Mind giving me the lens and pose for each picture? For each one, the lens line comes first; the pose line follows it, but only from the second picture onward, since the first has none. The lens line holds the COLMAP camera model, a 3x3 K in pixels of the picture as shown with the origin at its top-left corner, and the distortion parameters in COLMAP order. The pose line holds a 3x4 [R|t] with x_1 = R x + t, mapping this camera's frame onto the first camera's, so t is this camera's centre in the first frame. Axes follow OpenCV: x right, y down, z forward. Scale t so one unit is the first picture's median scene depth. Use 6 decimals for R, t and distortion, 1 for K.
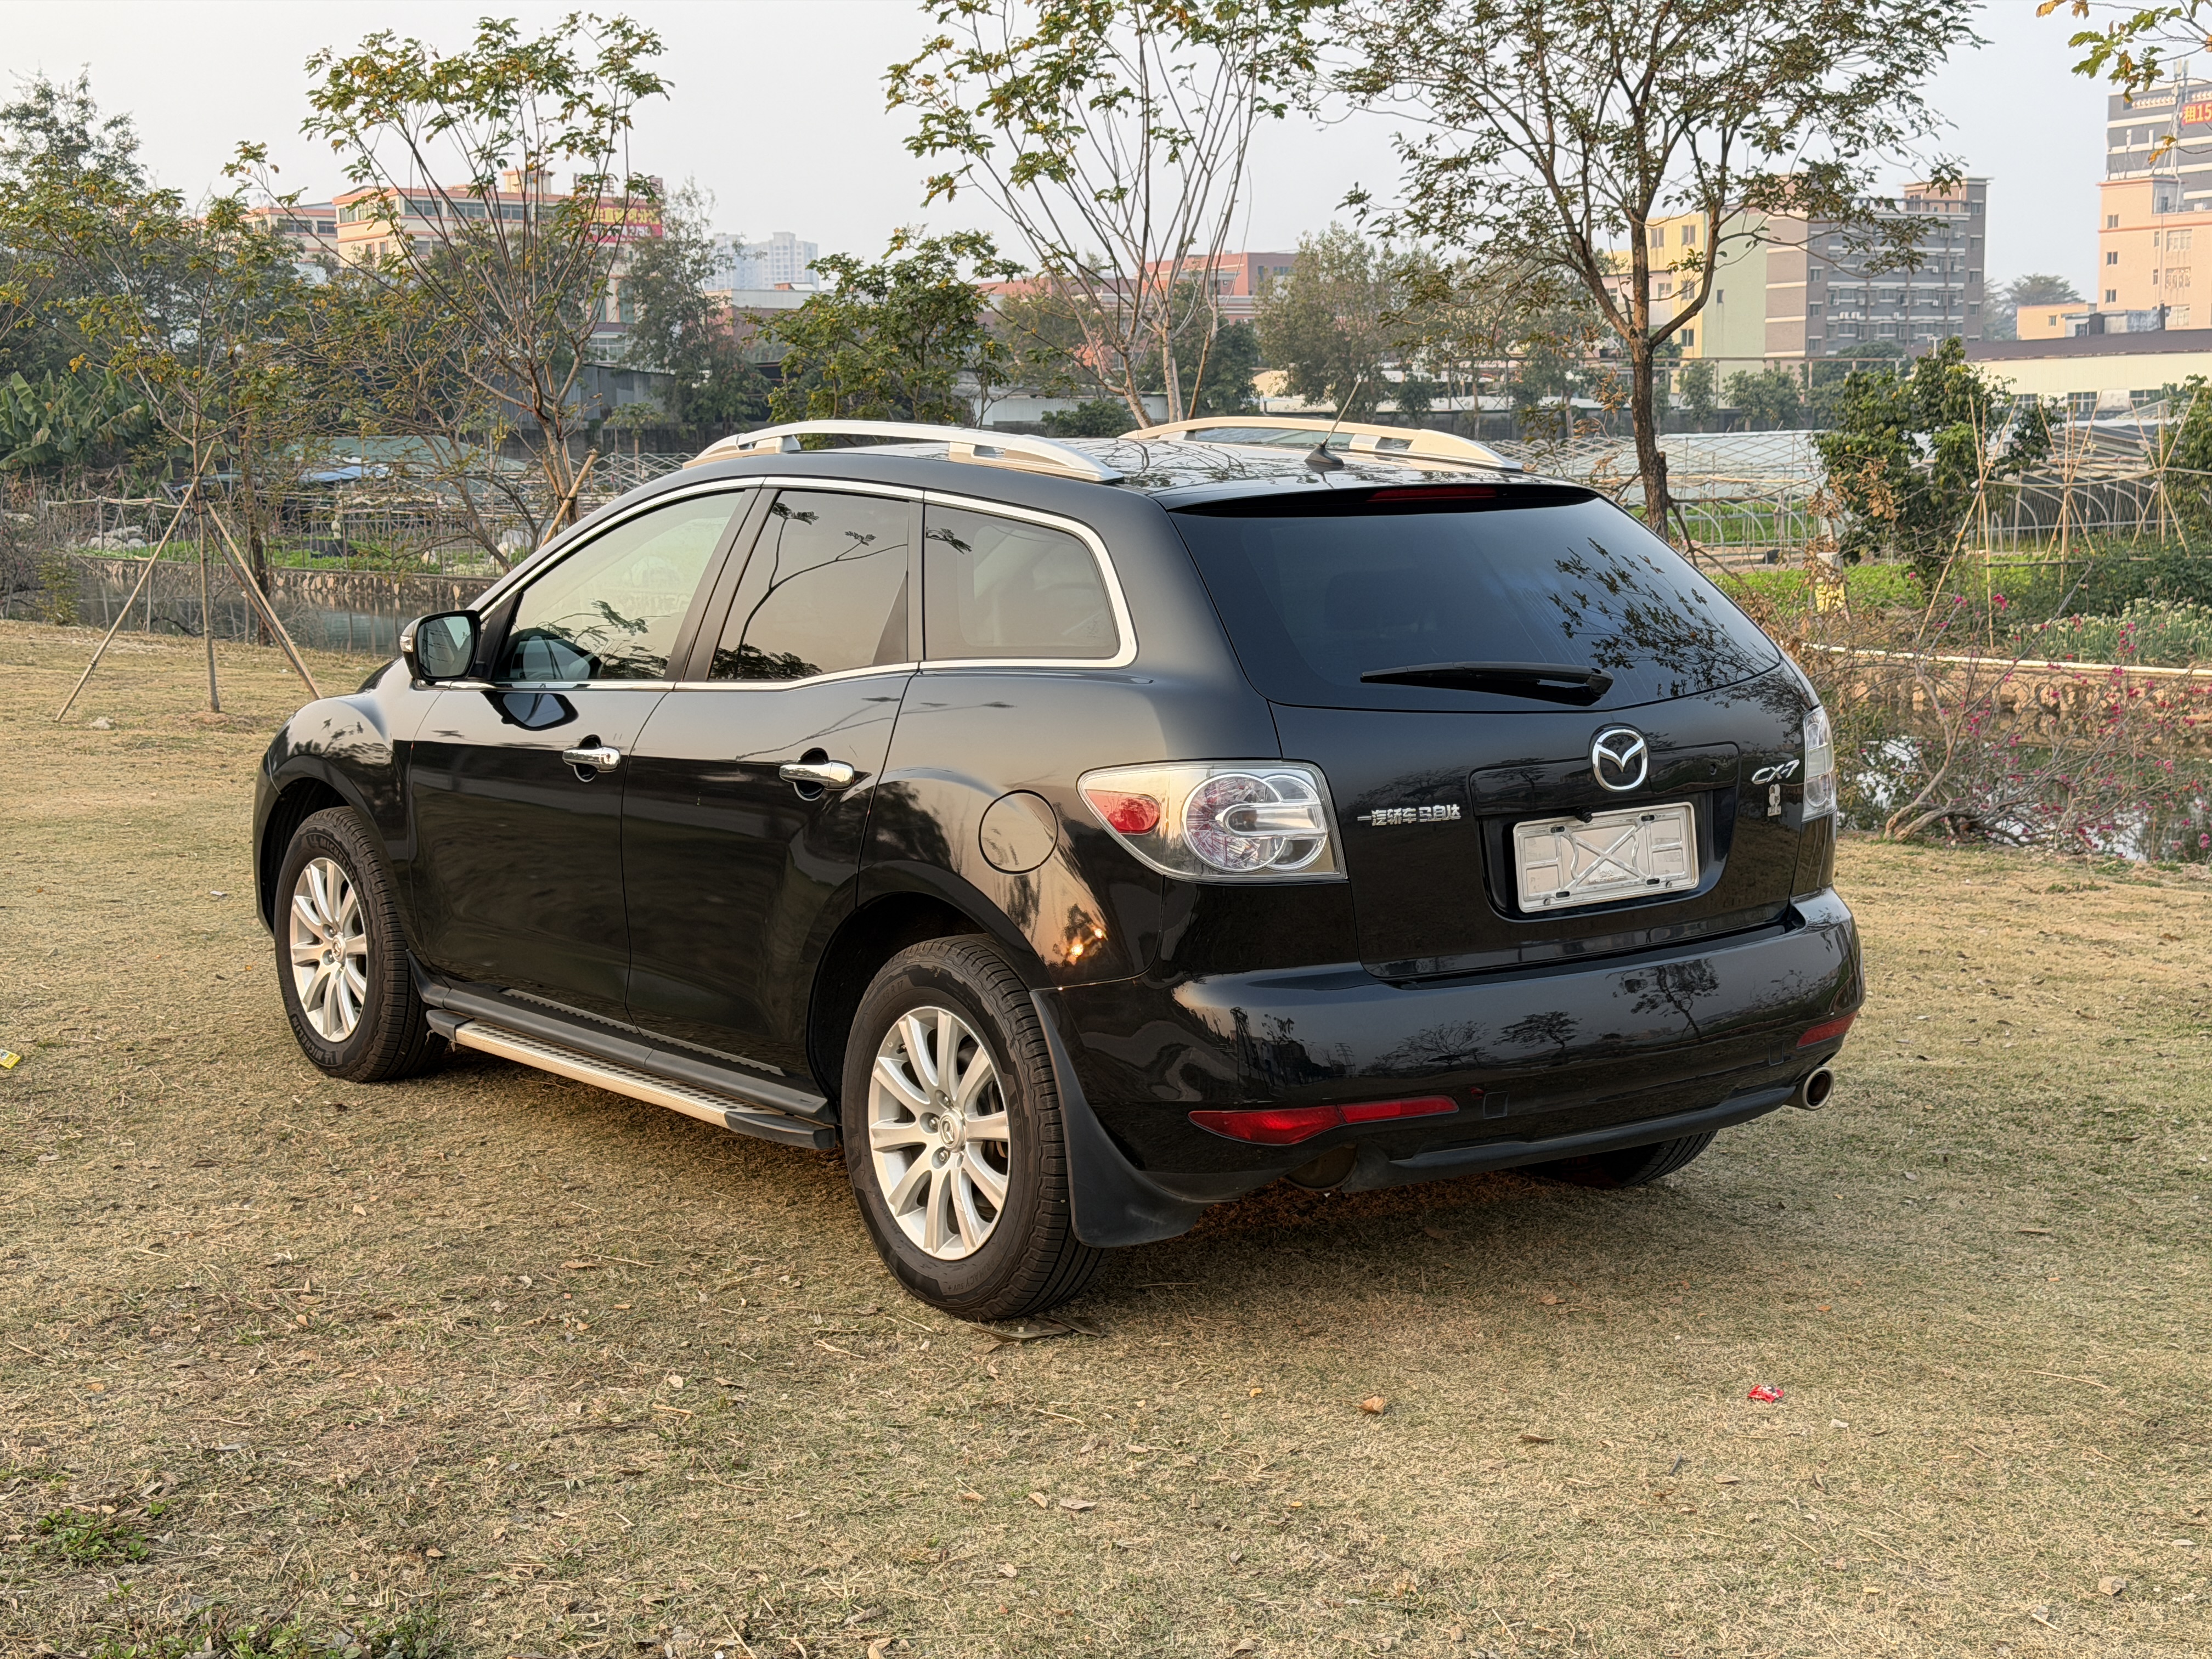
lens RADIAL K [[3064.7, 0, 1106.7], [0, 3064.7, 869.1], [0, 0, 1]] dist [0.212140, -0.519281]
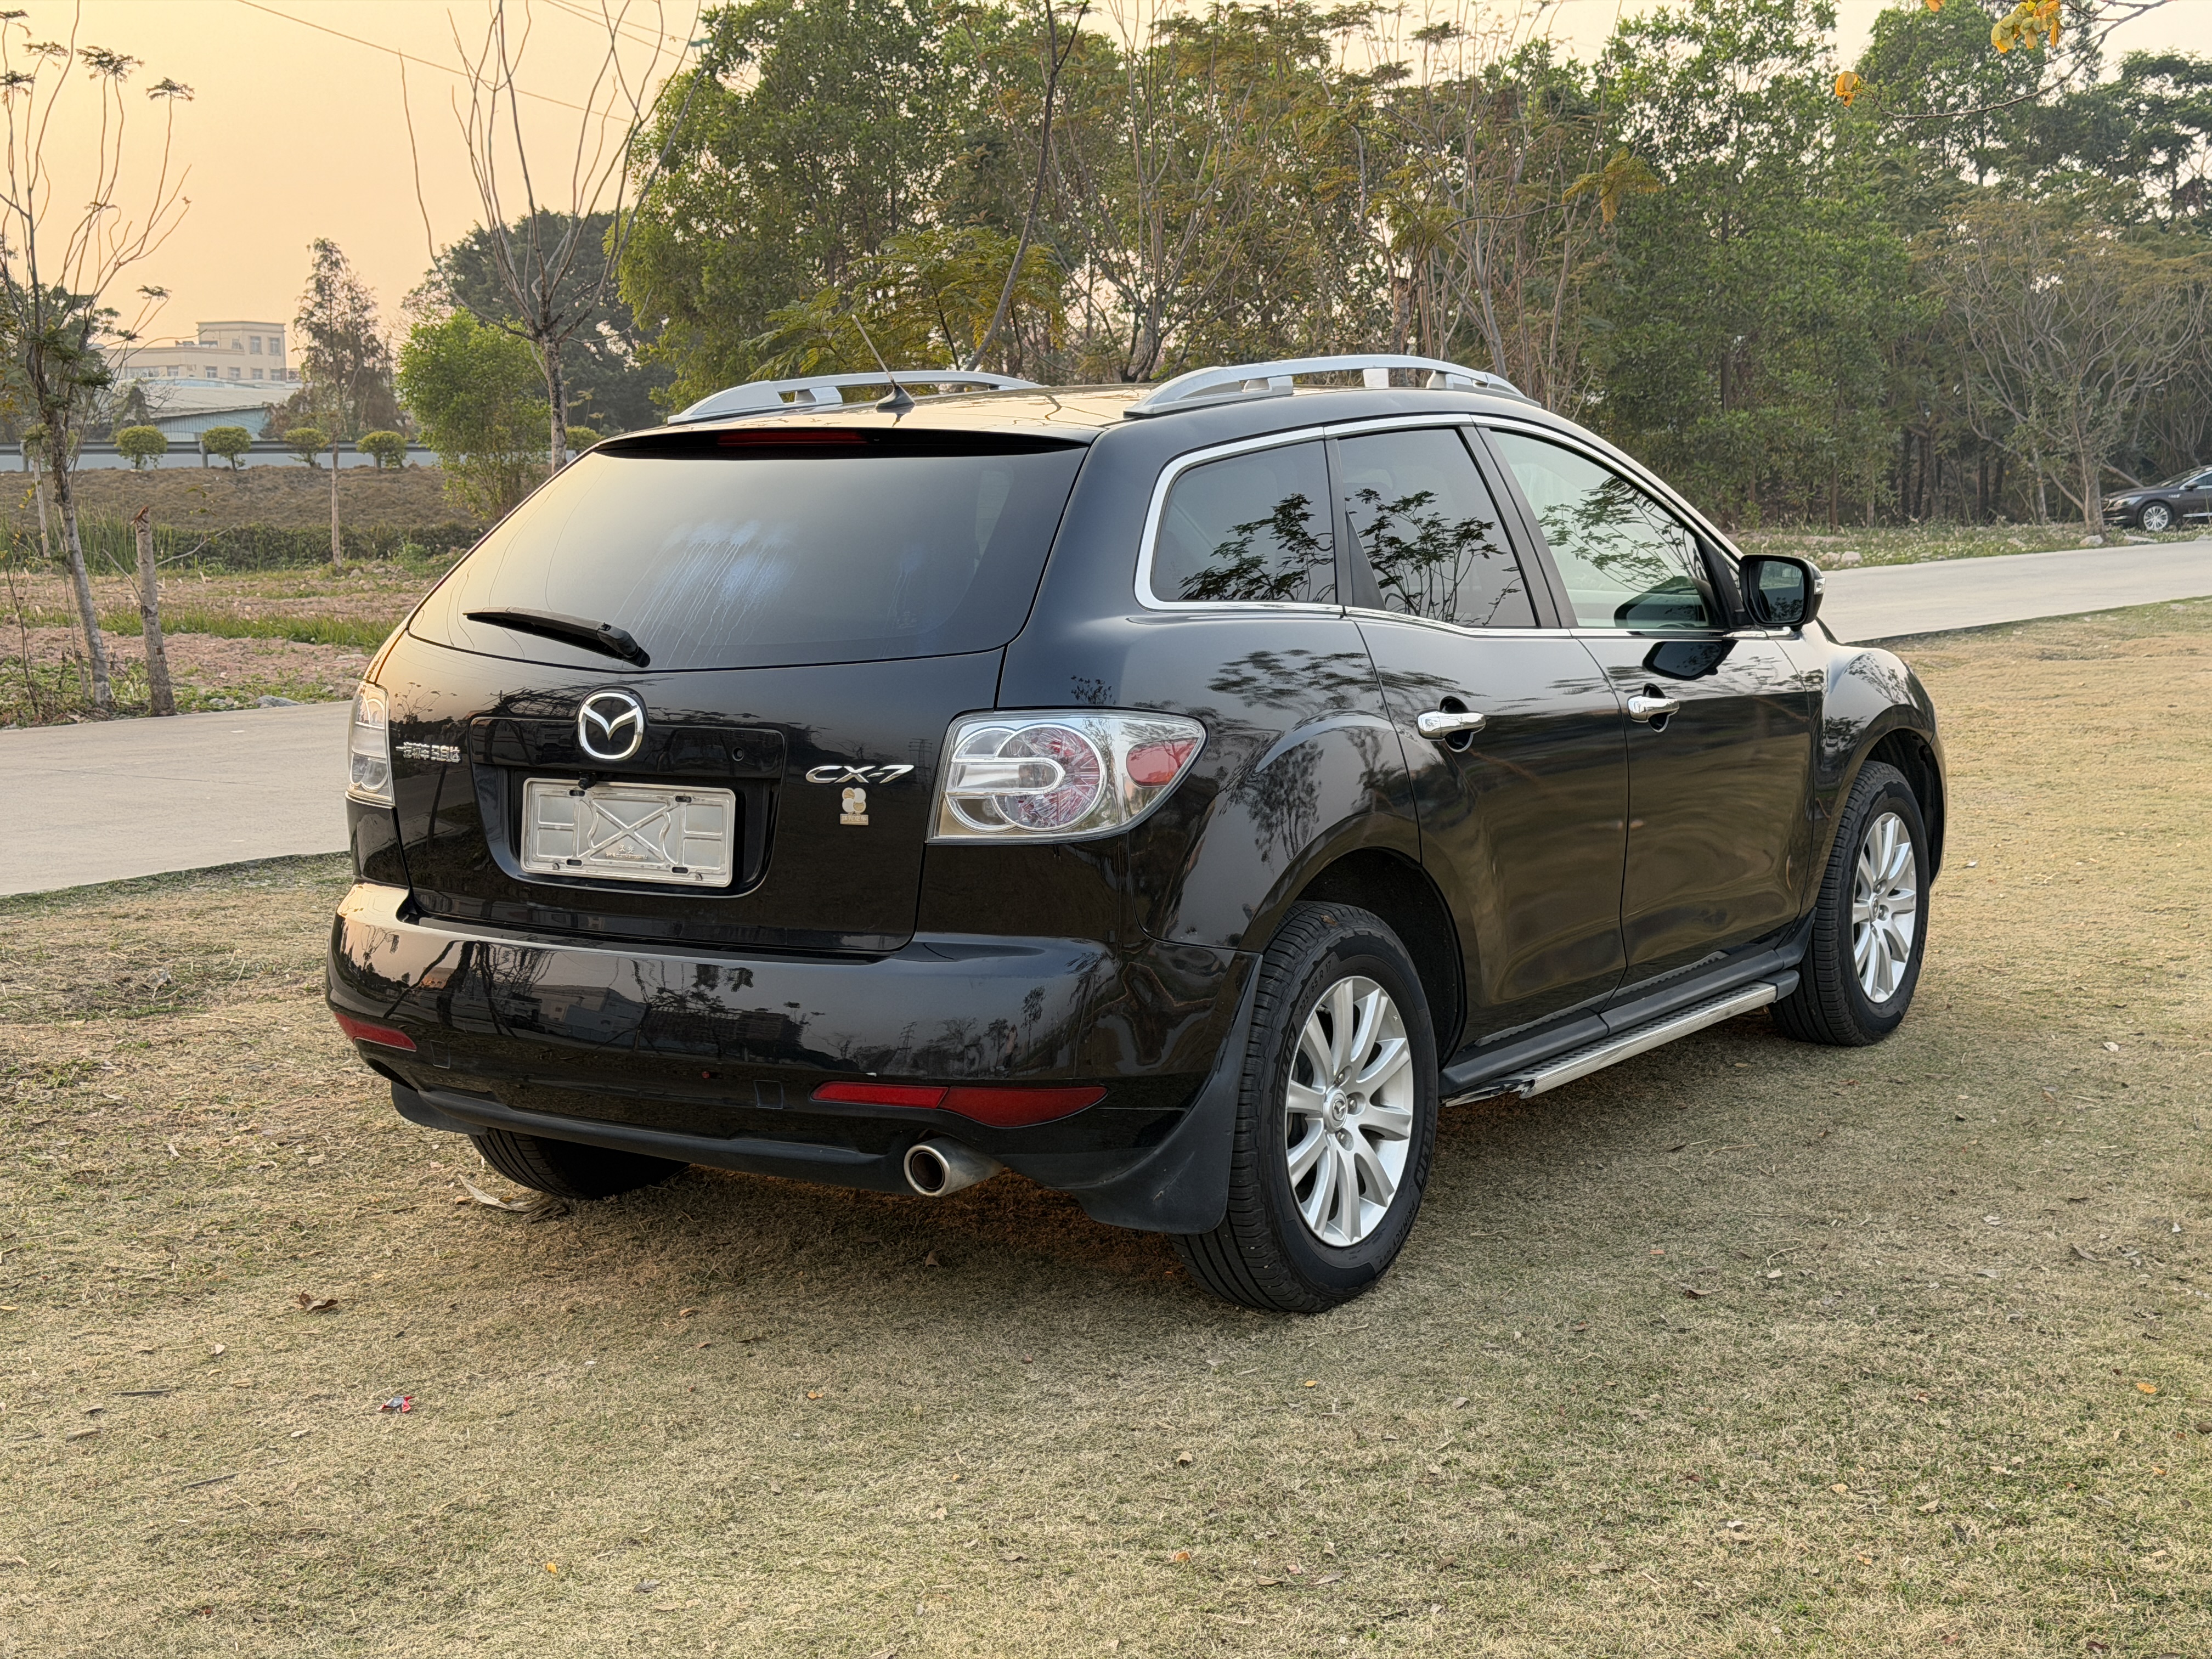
lens RADIAL K [[3064.7, 0, 1106.7], [0, 3064.7, 869.1], [0, 0, 1]] dist [0.212140, -0.519281]
pose [[0.336332, 0.127747, -0.933039, 1.071974], [-0.121799, 0.988336, 0.091414, -0.094752], [0.933834, 0.082898, 0.347968, 0.818123]]
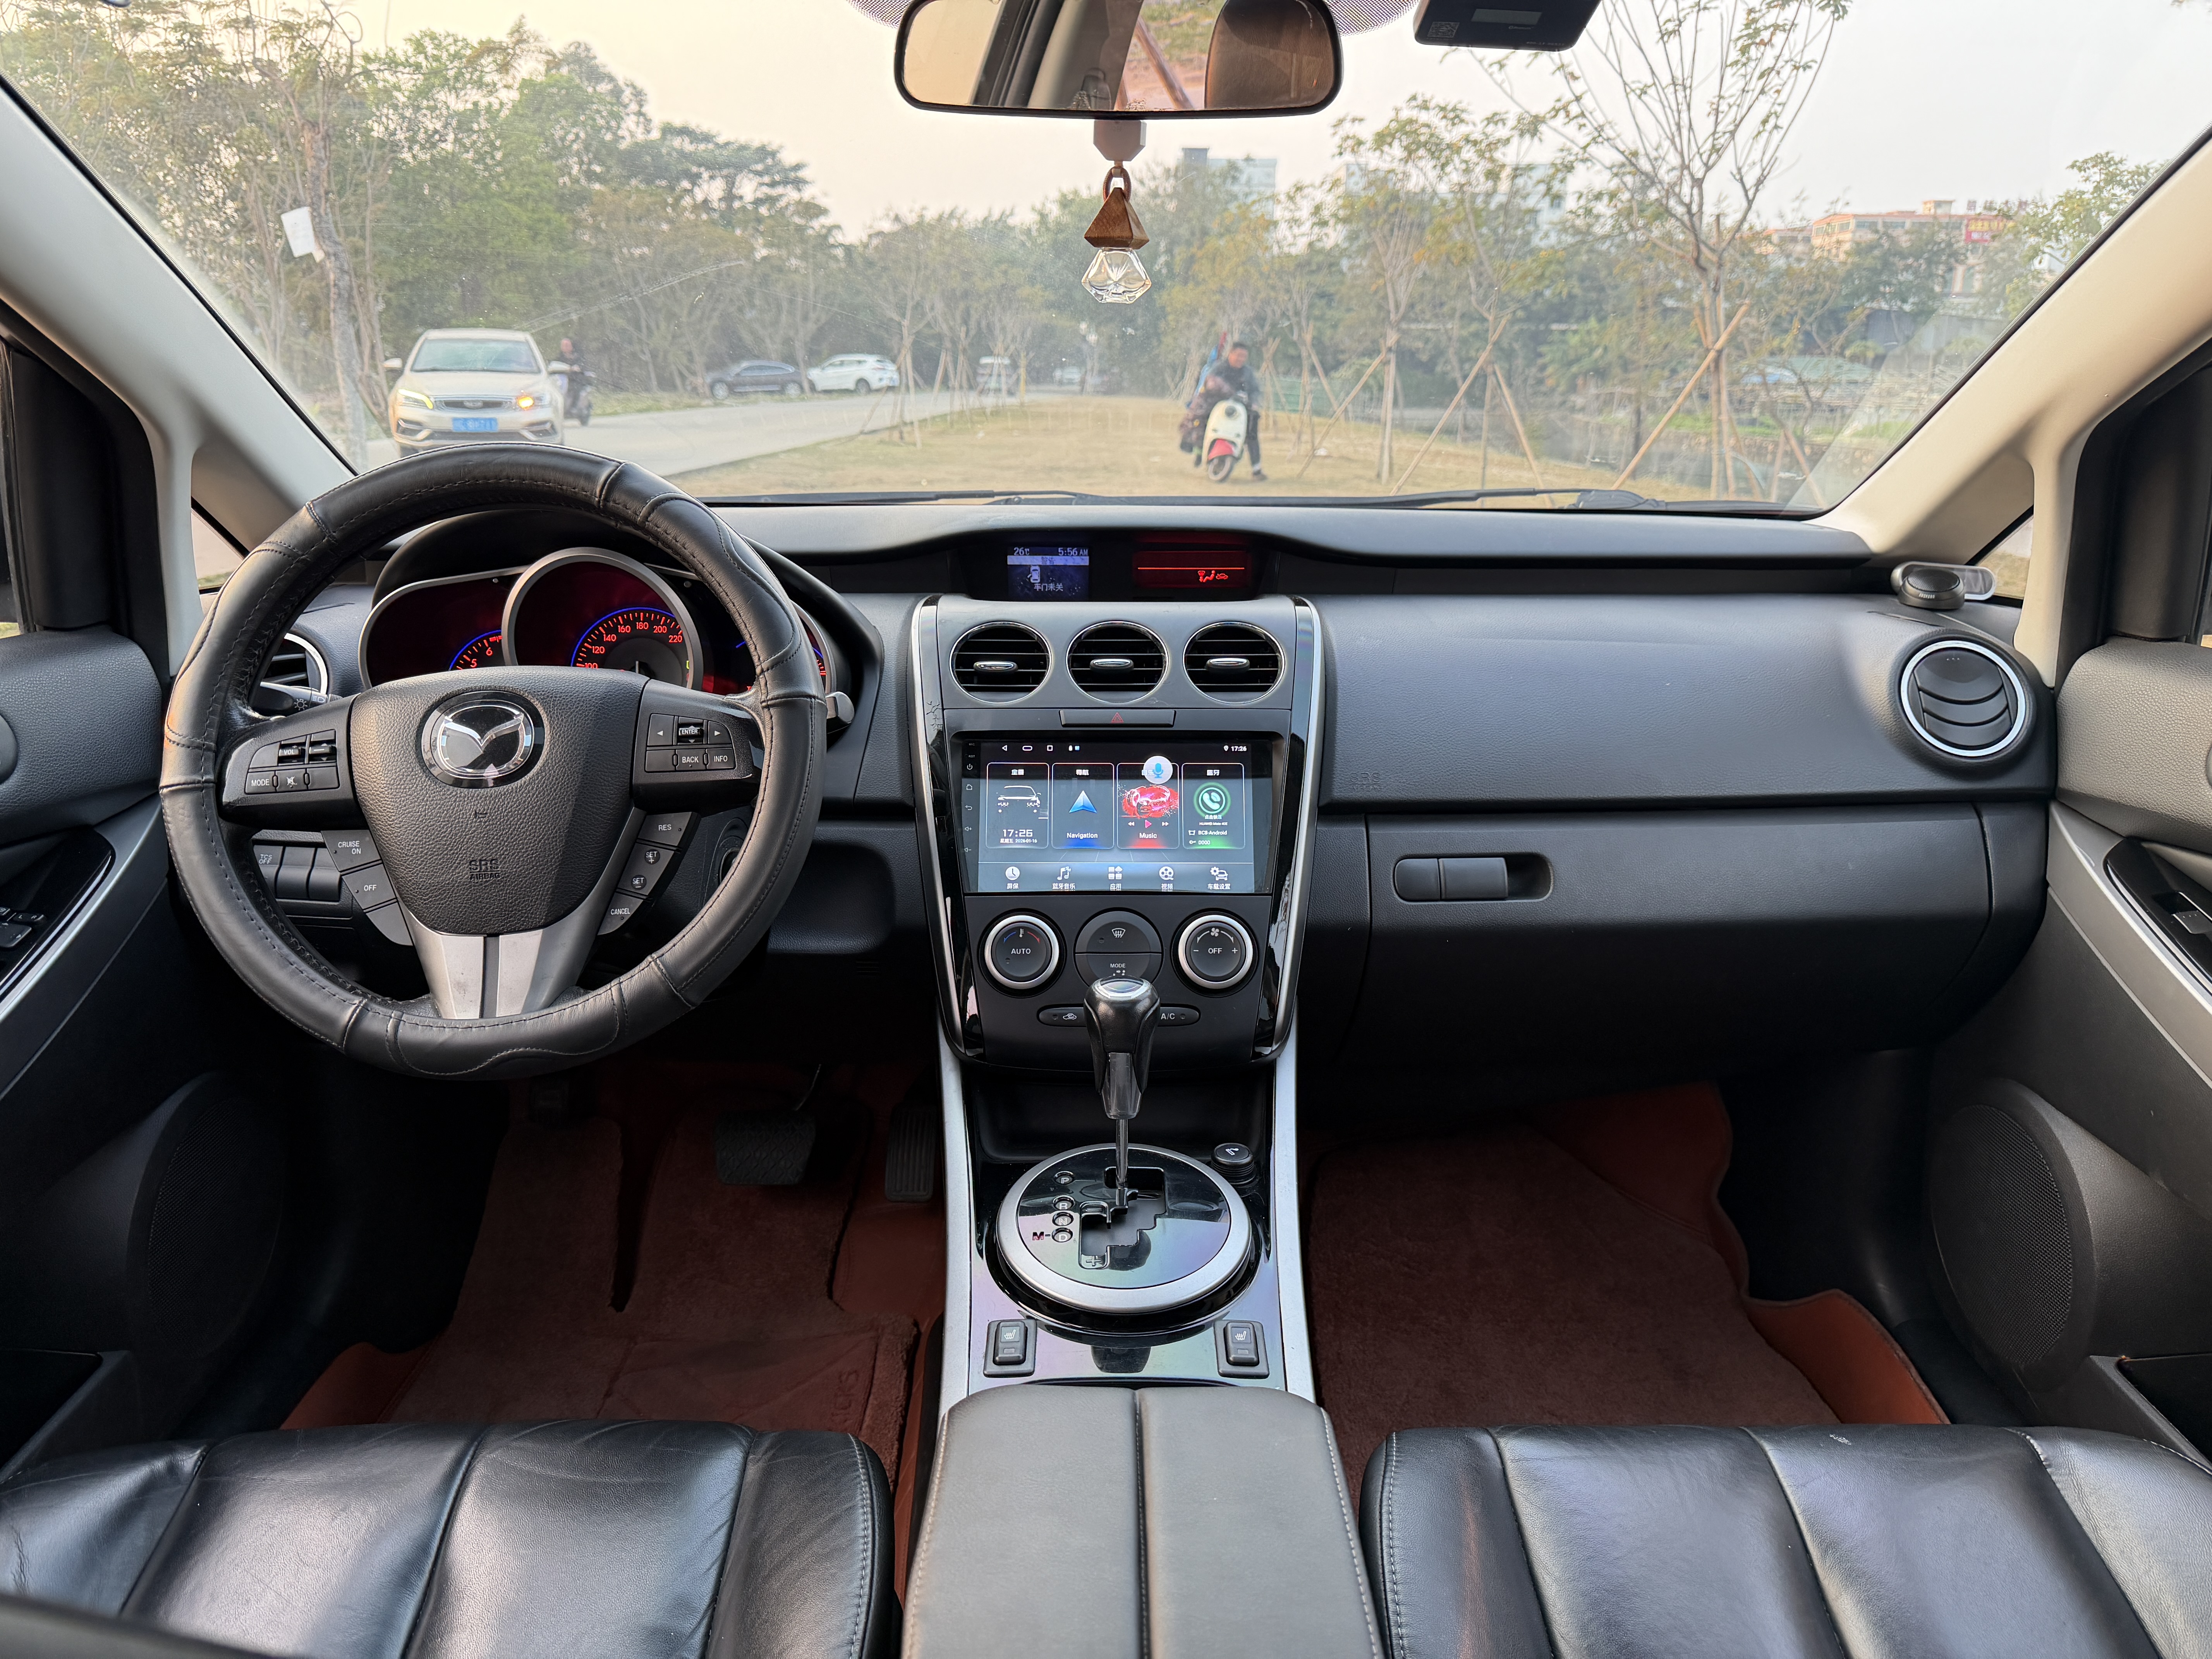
lens RADIAL K [[1565.5, 0, 1106.0], [0, 1565.5, 829.5], [0, 0, 1]] dist [0.023076, -0.043661]
pose [[0.800932, 0.188817, -0.568204, -0.032682], [-0.100667, 0.977932, 0.183073, -0.109370], [0.590232, -0.089430, 0.802265, 1.236265]]
